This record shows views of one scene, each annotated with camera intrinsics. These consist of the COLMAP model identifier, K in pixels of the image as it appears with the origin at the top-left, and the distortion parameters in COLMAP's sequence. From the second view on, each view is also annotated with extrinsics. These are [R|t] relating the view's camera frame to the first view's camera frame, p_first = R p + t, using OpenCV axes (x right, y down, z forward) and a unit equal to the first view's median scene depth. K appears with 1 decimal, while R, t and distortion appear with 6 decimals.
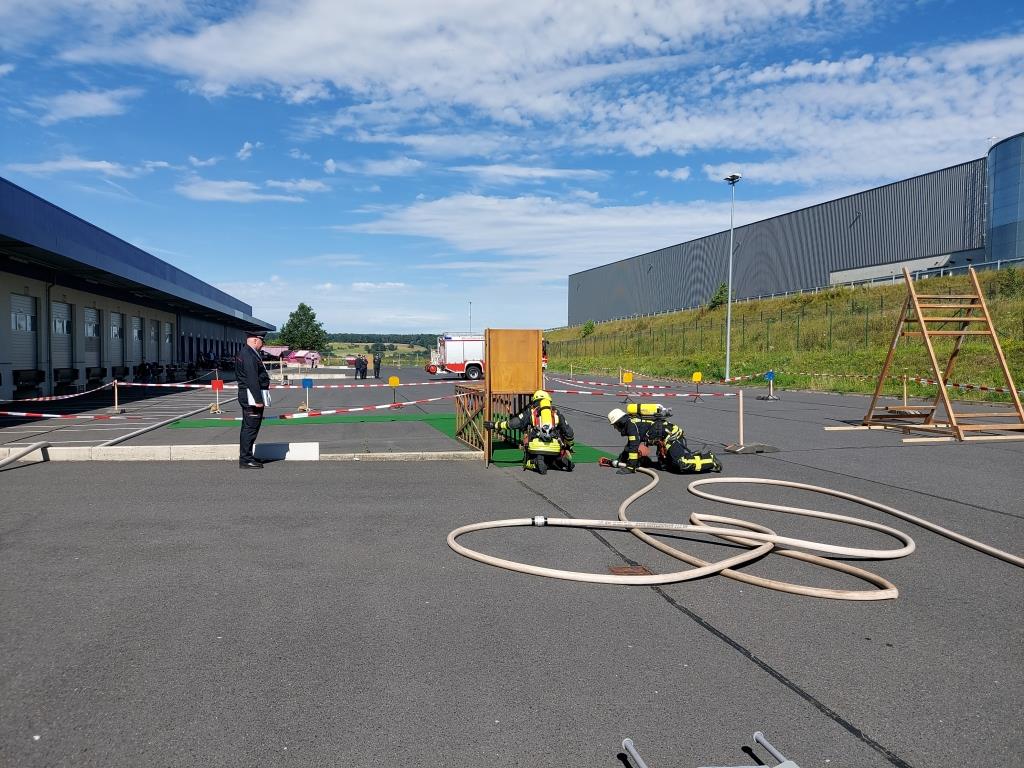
lens RADIAL K [[748.5, 0, 506.3], [0, 748.5, 381.4], [0, 0, 1]] dist [0.061839, 0.000514]
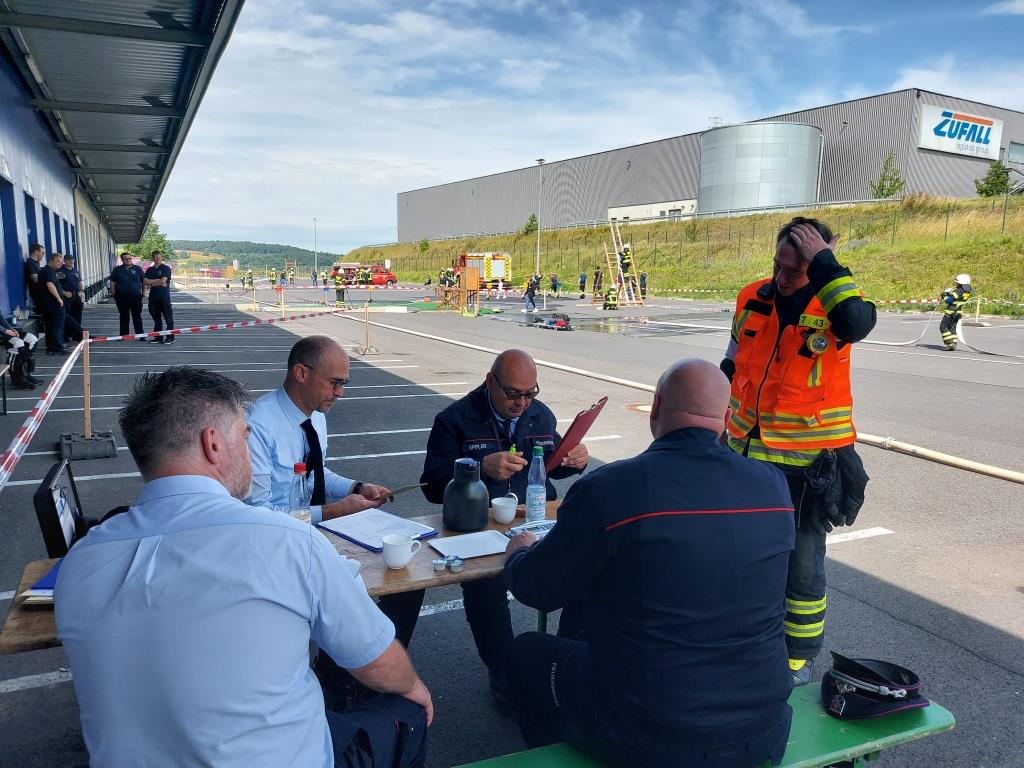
lens RADIAL K [[742.5, 0, 512.6], [0, 742.5, 387.0], [0, 0, 1]] dist [0.044701, -0.002515]
pose [[0.966640, -0.030035, 0.254371, -0.052871], [-0.001907, 0.992229, 0.124407, 0.004034], [-0.256131, -0.120742, 0.959072, -0.168331]]
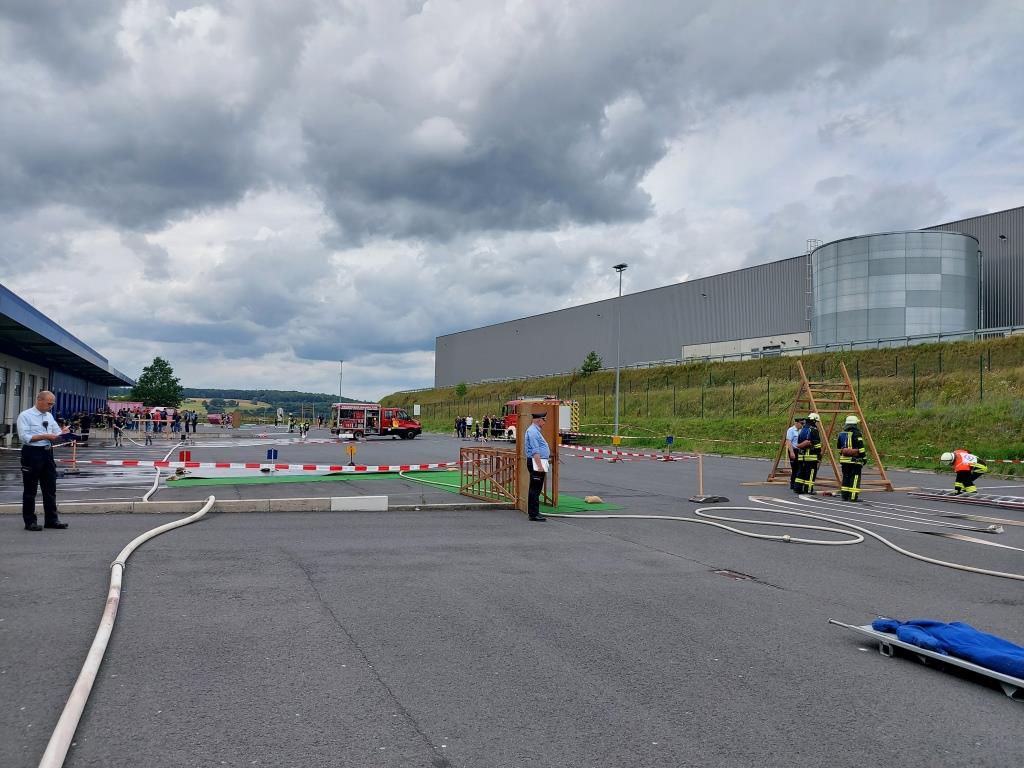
lens RADIAL K [[742.5, 0, 512.6], [0, 742.5, 387.0], [0, 0, 1]] dist [0.044701, -0.002515]
pose [[0.978327, 0.023679, 0.205706, -0.026809], [-0.008768, 0.997286, -0.073099, -0.000956], [-0.206878, 0.069711, 0.975880, -0.016637]]
